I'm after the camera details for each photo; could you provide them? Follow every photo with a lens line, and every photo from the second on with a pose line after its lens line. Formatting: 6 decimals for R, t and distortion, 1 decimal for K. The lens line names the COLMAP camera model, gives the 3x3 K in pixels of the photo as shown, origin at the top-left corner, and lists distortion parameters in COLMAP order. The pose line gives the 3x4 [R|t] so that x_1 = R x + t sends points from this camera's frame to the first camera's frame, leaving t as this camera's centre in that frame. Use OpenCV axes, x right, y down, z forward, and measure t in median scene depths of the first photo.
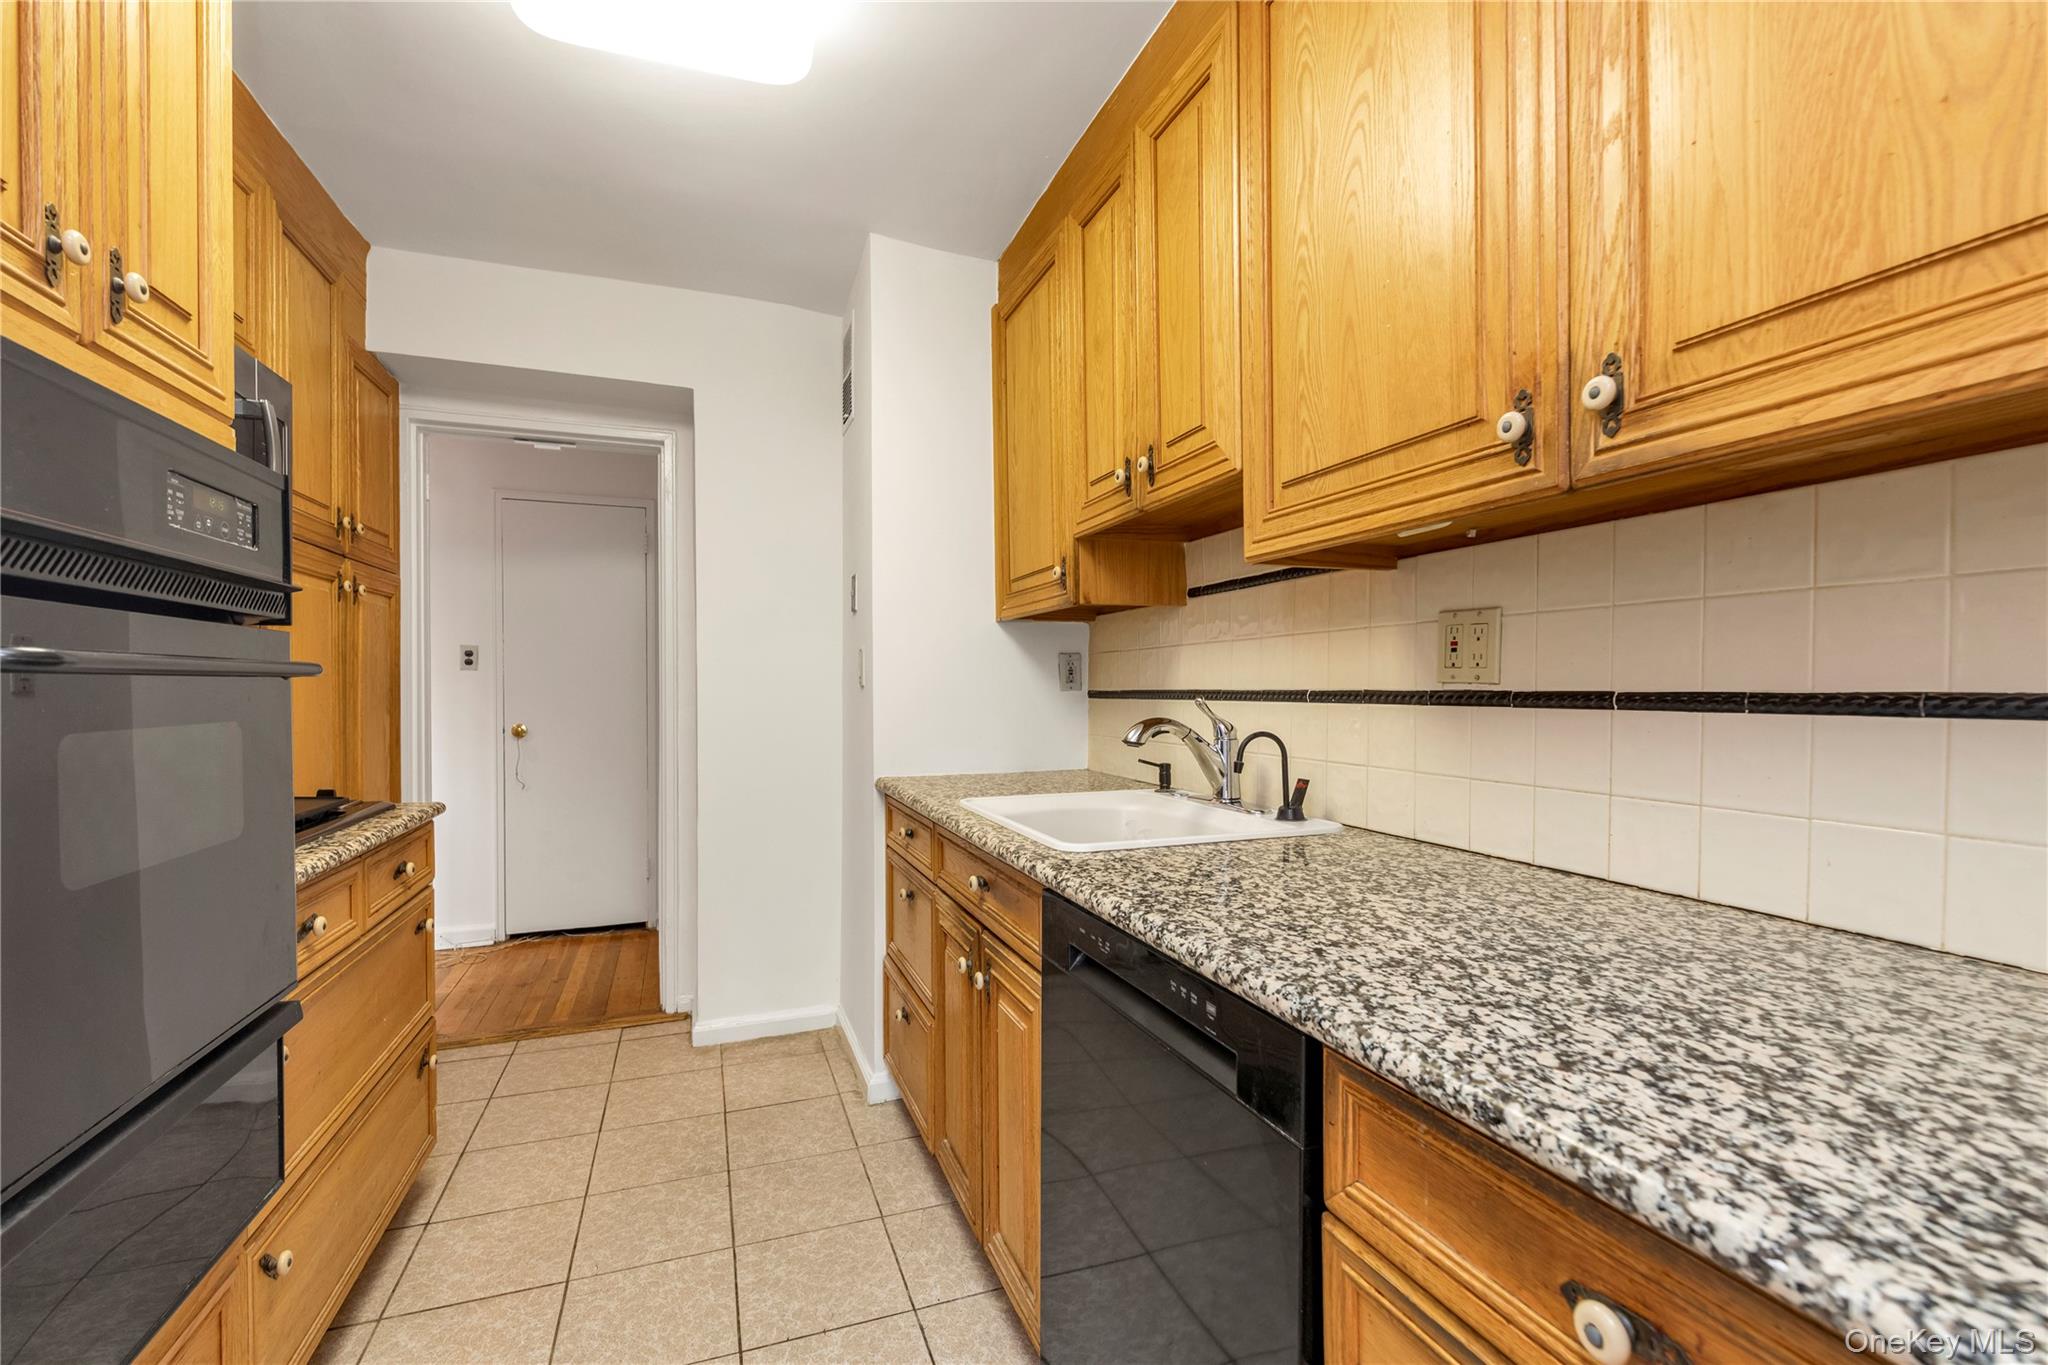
lens RADIAL K [[891.8, 0, 1019.8], [0, 891.8, 698.7], [0, 0, 1]] dist [0.000696, 0.000297]
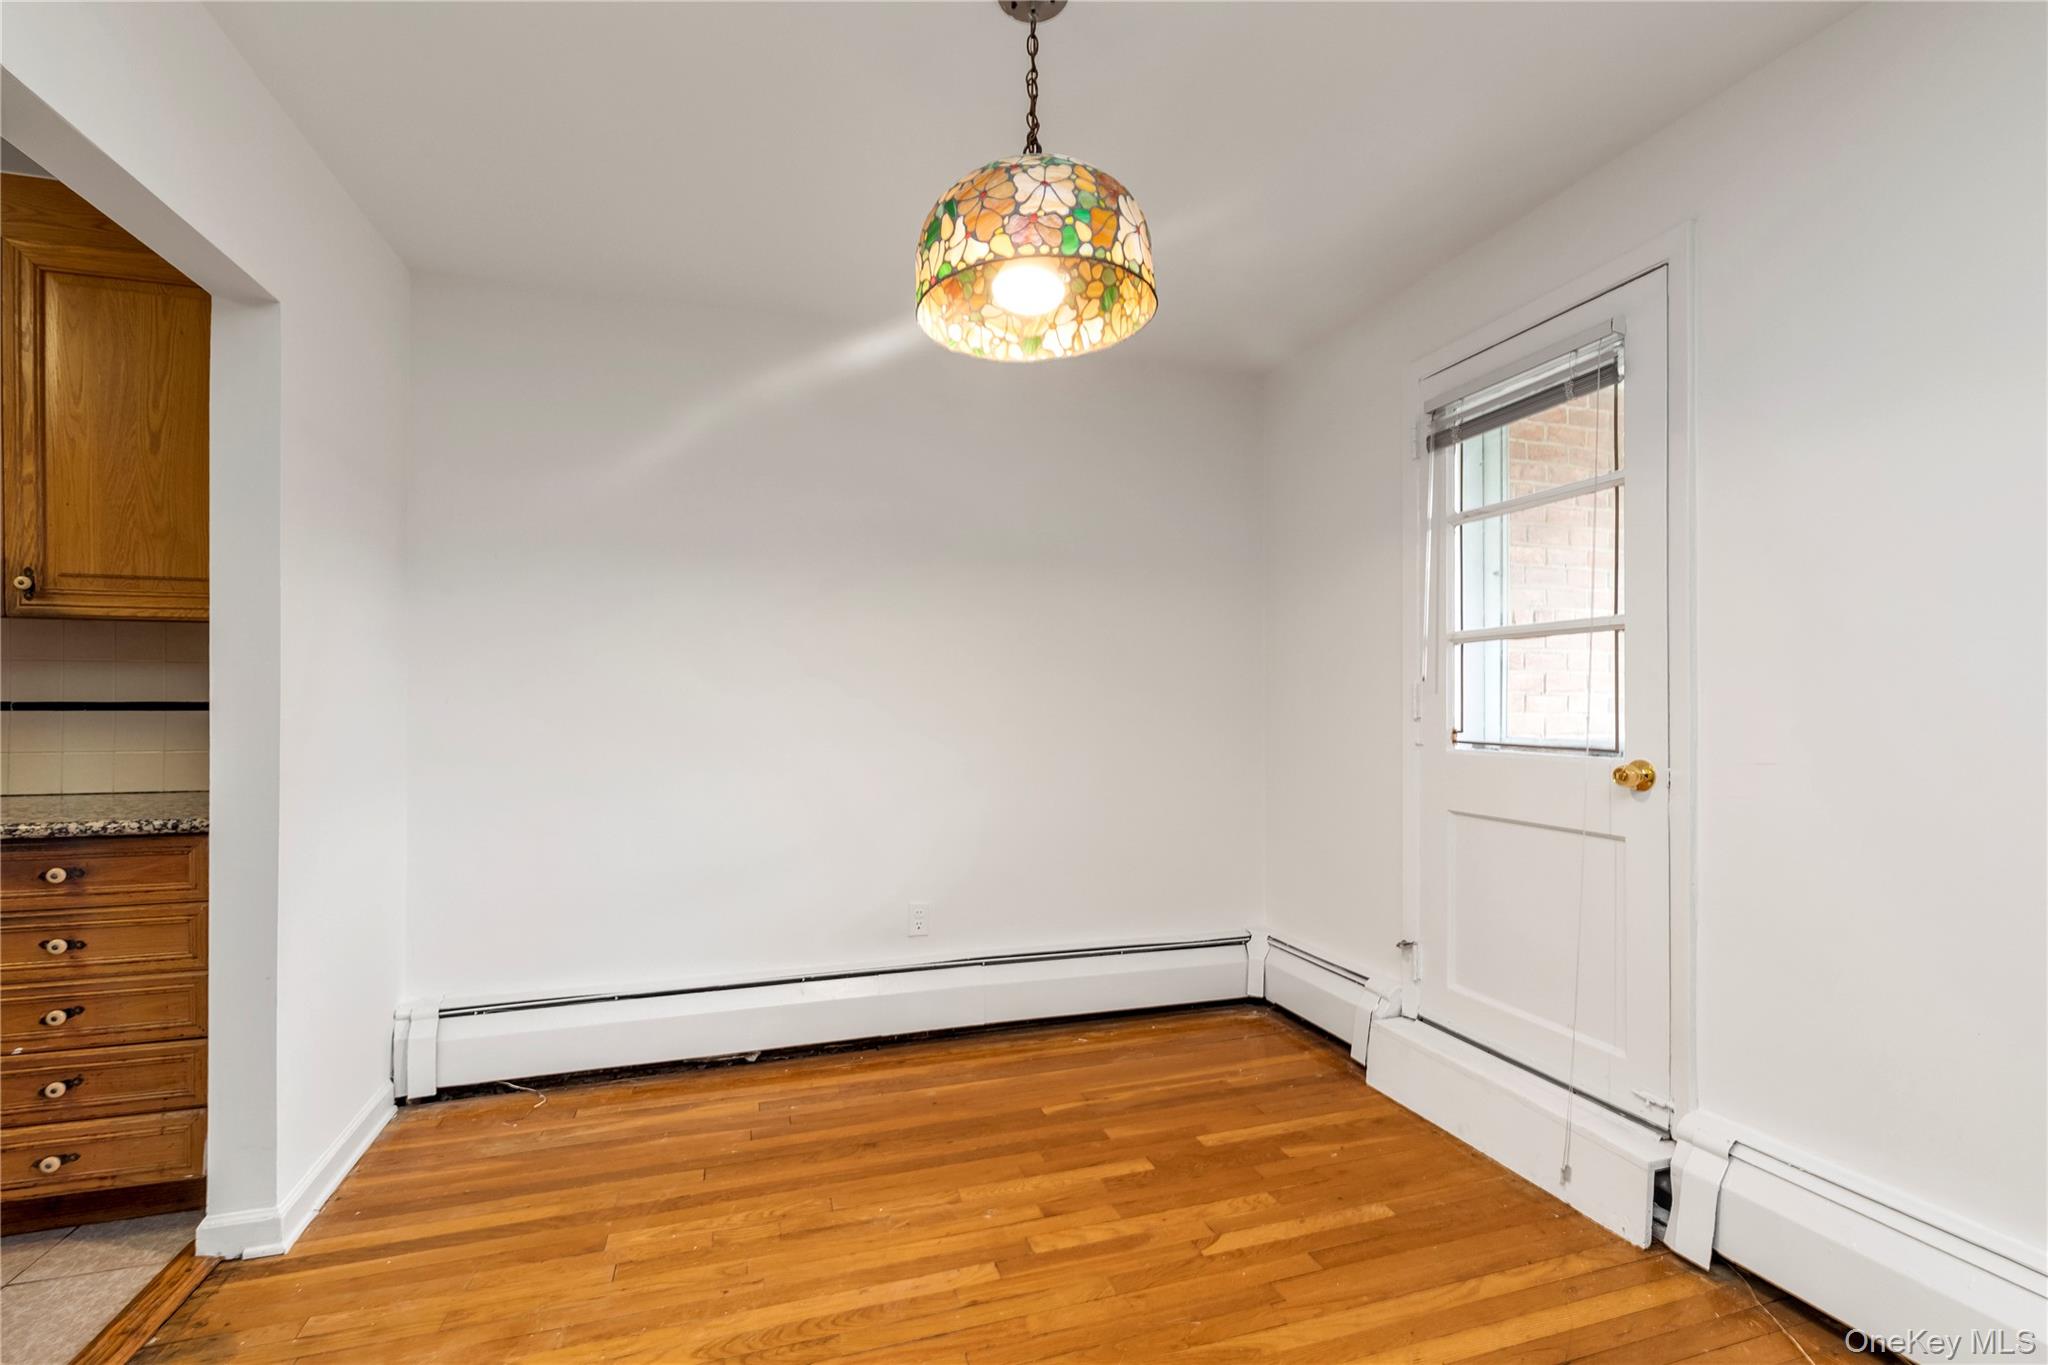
lens RADIAL K [[891.8, 0, 1019.8], [0, 891.8, 698.7], [0, 0, 1]] dist [0.000696, 0.000297]
pose [[0.043174, 0.005795, 0.999051, -1.730669], [0.010343, 0.999927, -0.006247, 0.028983], [-0.999014, 0.010603, 0.043111, -1.899347]]
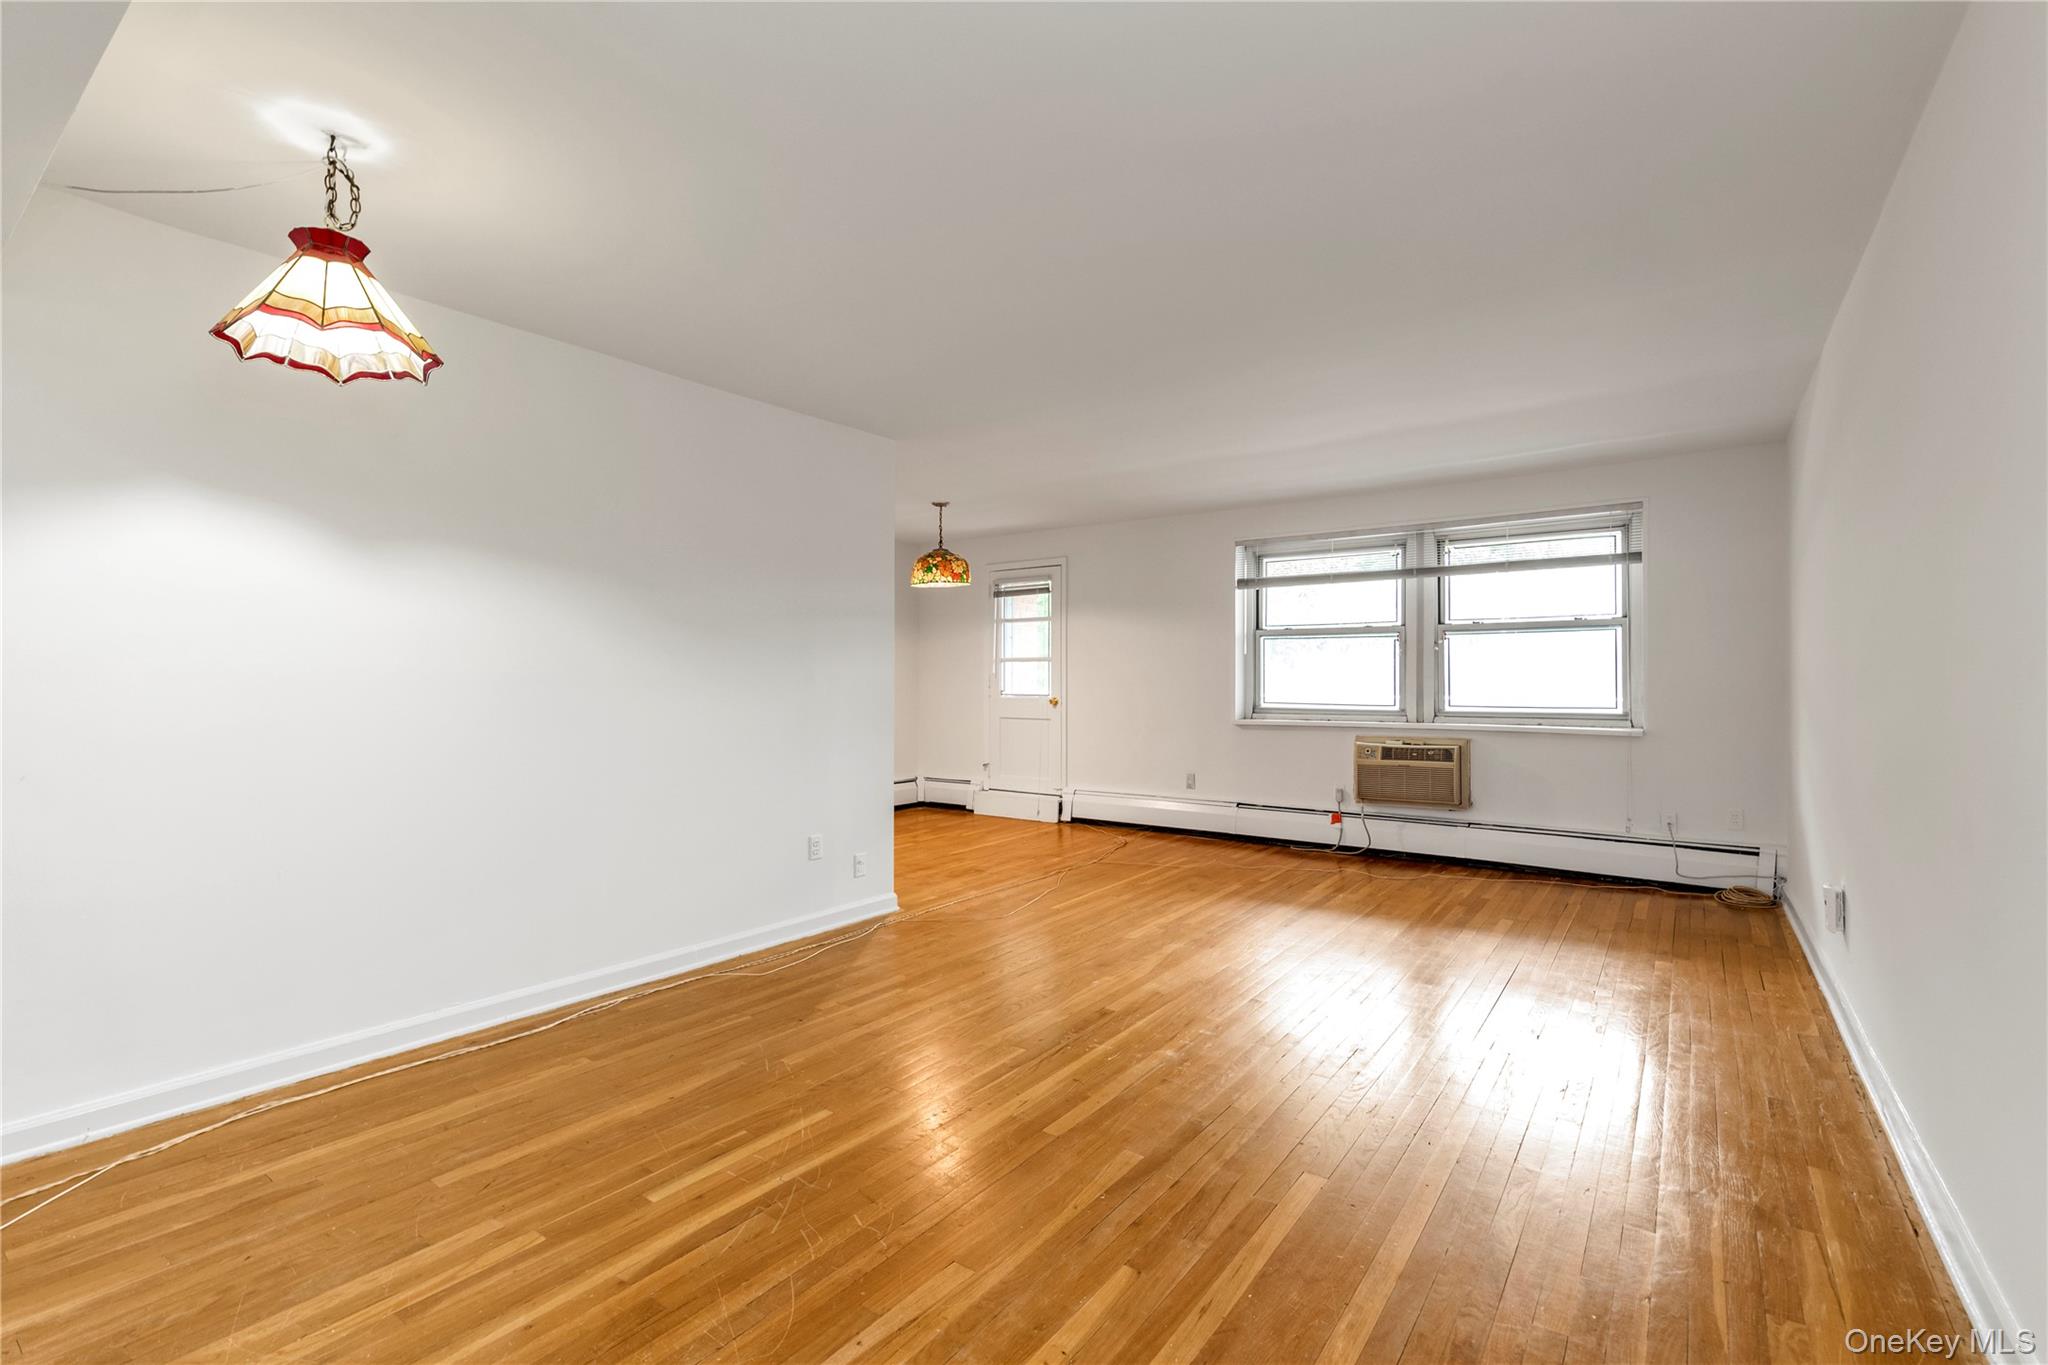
lens RADIAL K [[911.0, 0, 1024.0], [0, 911.0, 682.5], [0, 0, 1]] dist [-0.001141, -0.000351]
pose [[-0.558708, -0.001692, 0.829363, -6.639001], [0.007949, 0.999941, 0.007395, -0.022746], [-0.829327, 0.010724, -0.558661, 1.885549]]
